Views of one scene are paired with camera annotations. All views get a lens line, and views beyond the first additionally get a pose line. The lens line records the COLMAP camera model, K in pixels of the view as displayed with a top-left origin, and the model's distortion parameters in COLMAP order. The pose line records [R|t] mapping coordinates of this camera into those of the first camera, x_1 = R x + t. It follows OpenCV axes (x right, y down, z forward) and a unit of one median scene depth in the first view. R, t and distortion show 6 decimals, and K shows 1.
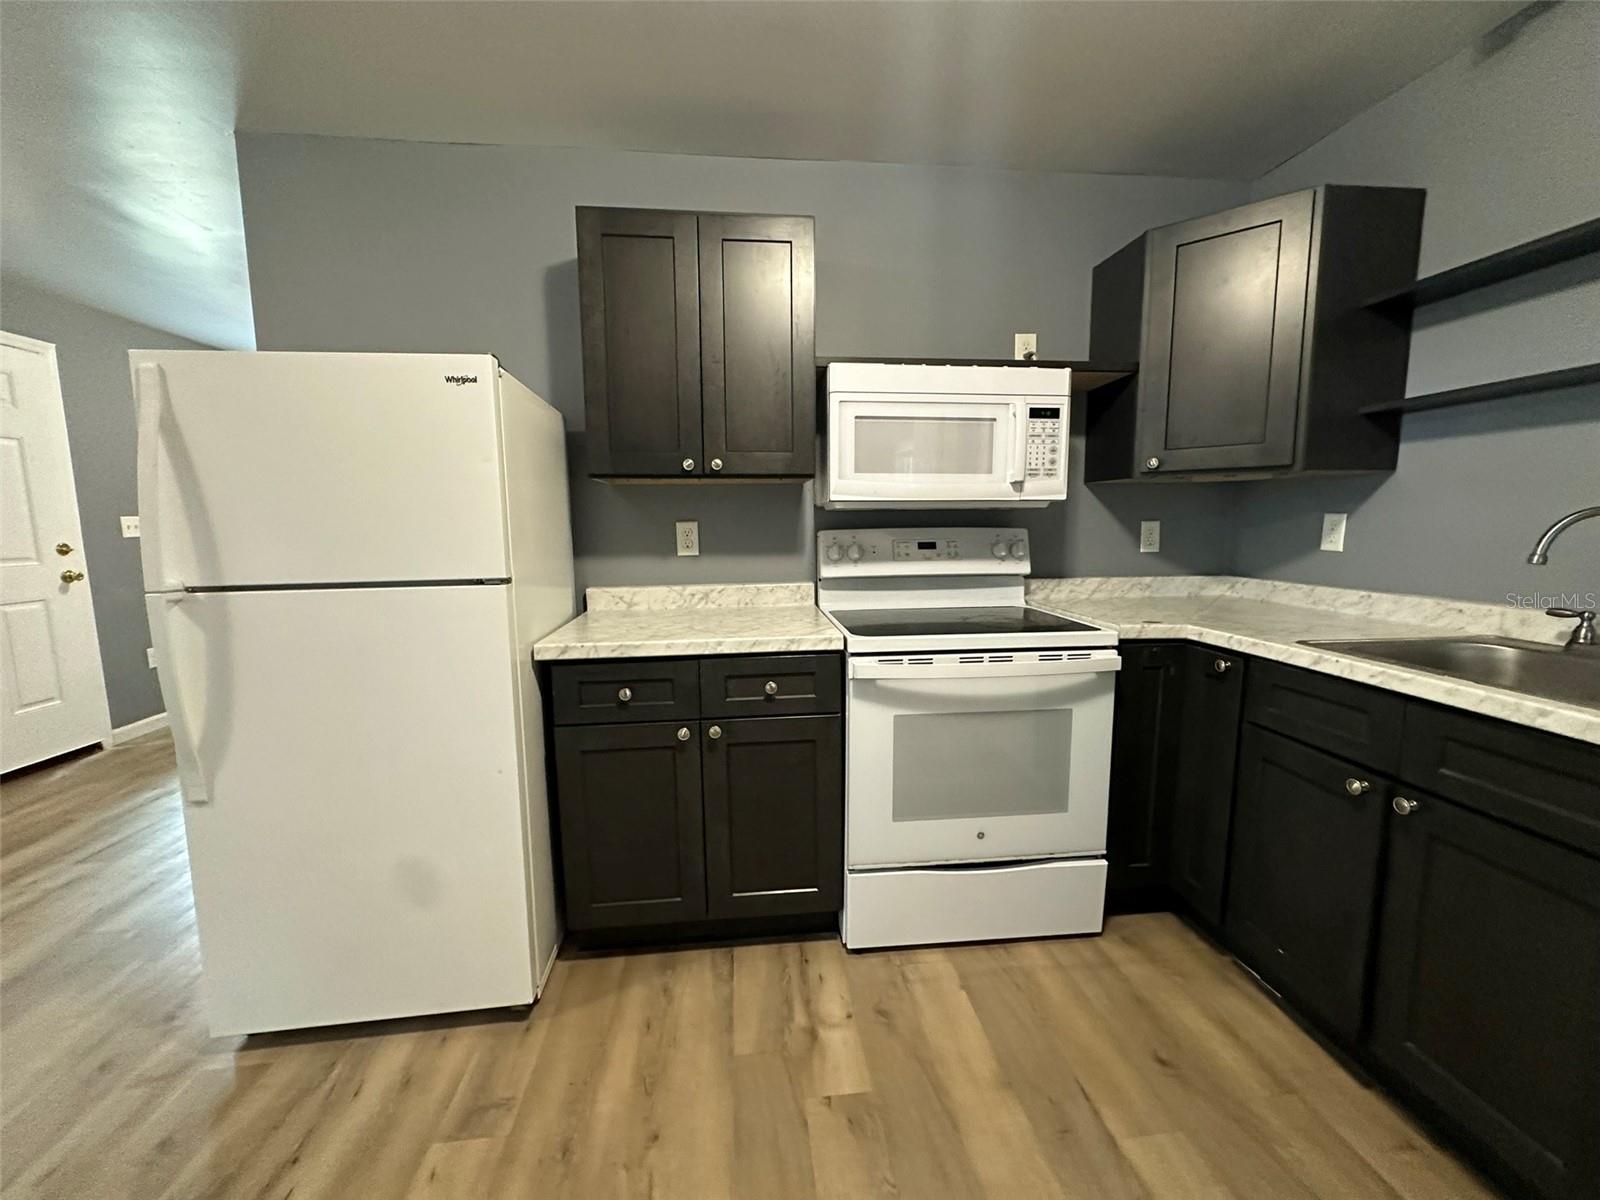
lens RADIAL K [[631.8, 0, 798.6], [0, 631.8, 596.7], [0, 0, 1]] dist [-0.001552, -0.000270]
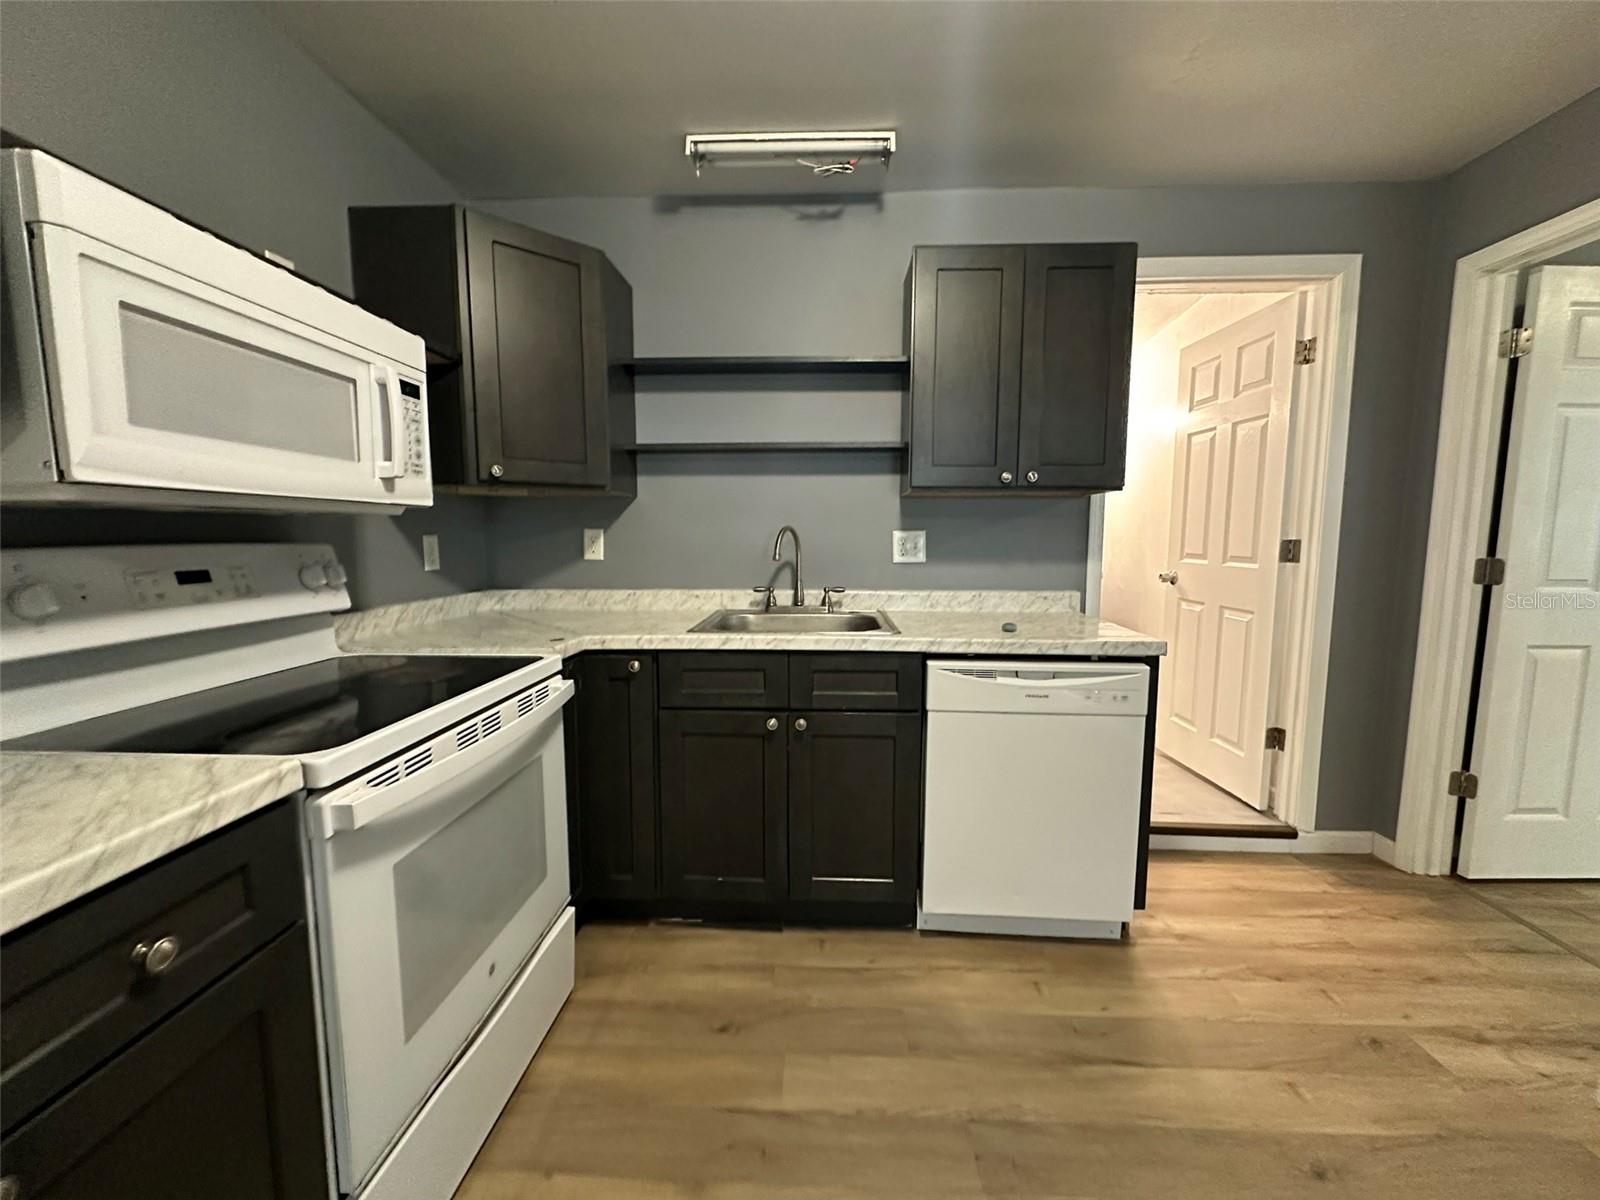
lens RADIAL K [[631.8, 0, 798.6], [0, 631.8, 596.7], [0, 0, 1]] dist [-0.001552, -0.000270]
pose [[0.149276, -0.091022, 0.984597, -0.326464], [0.119851, 0.990078, 0.073358, -0.051567], [-0.981505, 0.107054, 0.158704, 0.499365]]
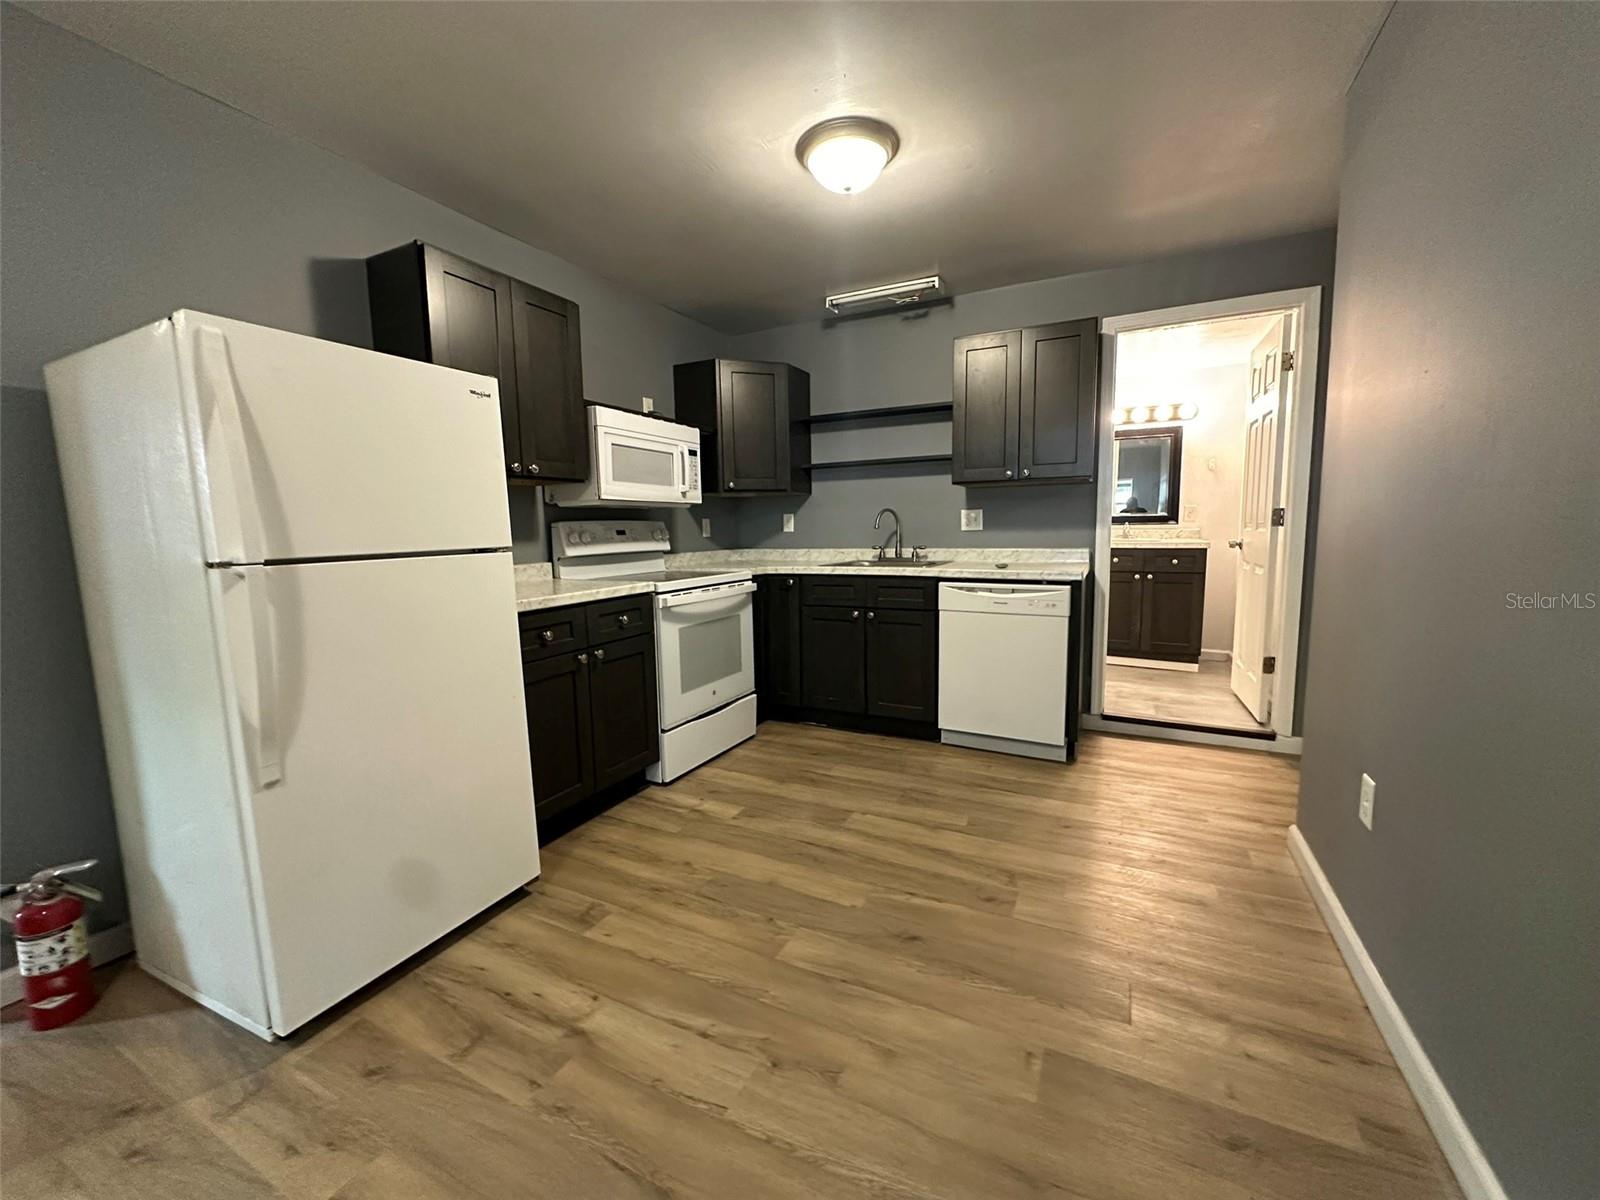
lens RADIAL K [[631.8, 0, 798.6], [0, 631.8, 596.7], [0, 0, 1]] dist [-0.001552, -0.000270]
pose [[0.546559, -0.093603, 0.832173, -1.014325], [0.116352, 0.992583, 0.035227, 0.079883], [-0.829298, 0.077572, 0.553396, -0.182858]]
